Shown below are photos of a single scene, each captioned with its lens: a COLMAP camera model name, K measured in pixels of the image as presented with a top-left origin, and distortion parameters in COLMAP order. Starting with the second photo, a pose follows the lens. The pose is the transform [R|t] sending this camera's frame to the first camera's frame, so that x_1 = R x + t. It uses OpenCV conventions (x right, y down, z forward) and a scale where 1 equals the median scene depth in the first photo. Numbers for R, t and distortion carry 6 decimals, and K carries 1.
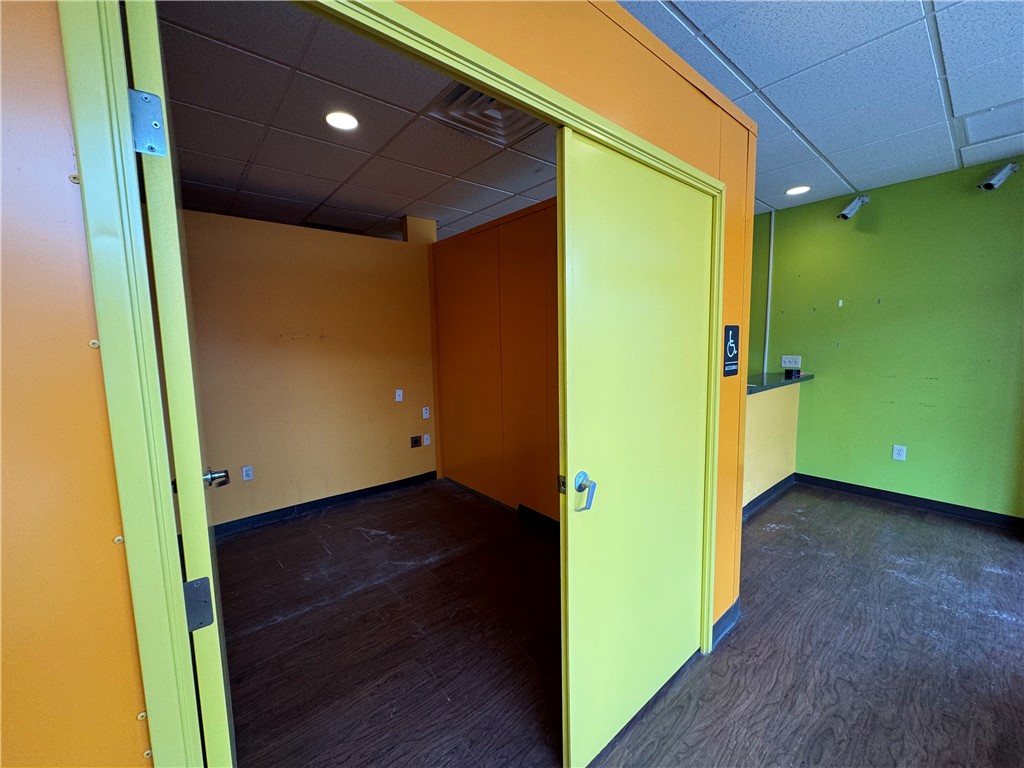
lens RADIAL K [[407.9, 0, 510.7], [0, 407.9, 382.9], [0, 0, 1]] dist [0.001577, 0.000094]
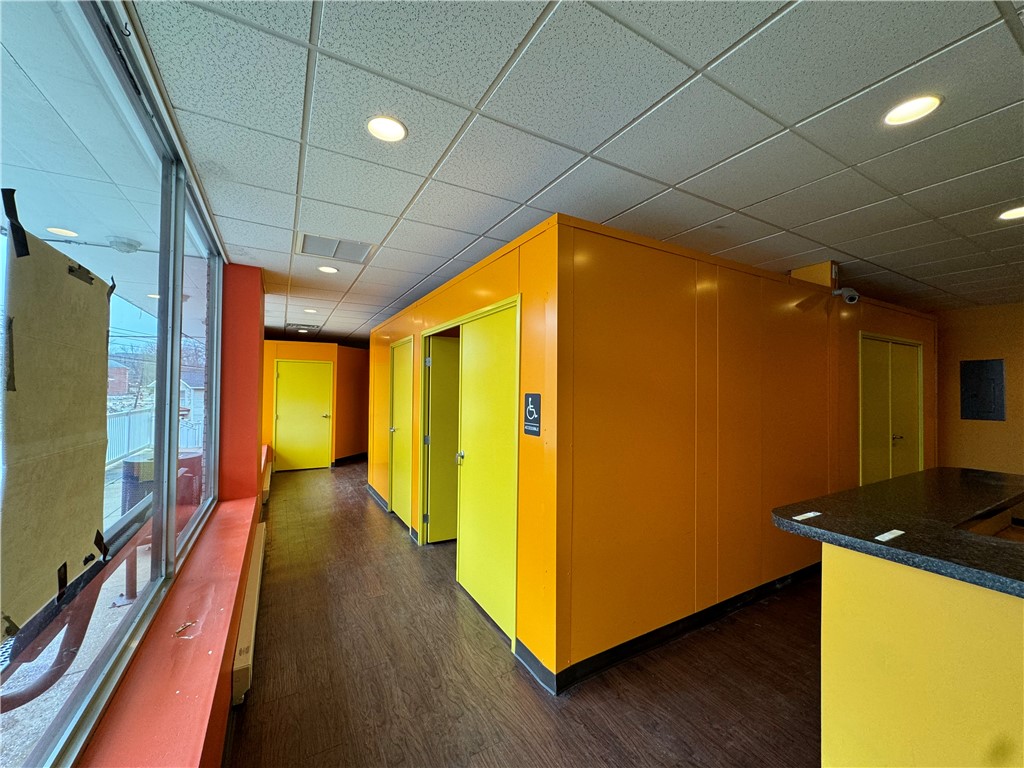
lens RADIAL K [[407.9, 0, 512.4], [0, 407.9, 382.9], [0, 0, 1]] dist [0.001577, 0.000094]
pose [[-0.180755, 0.006504, -0.983507, 1.774754], [-0.108798, 0.993709, 0.026567, -0.200722], [0.977492, 0.111806, -0.178911, 1.172539]]
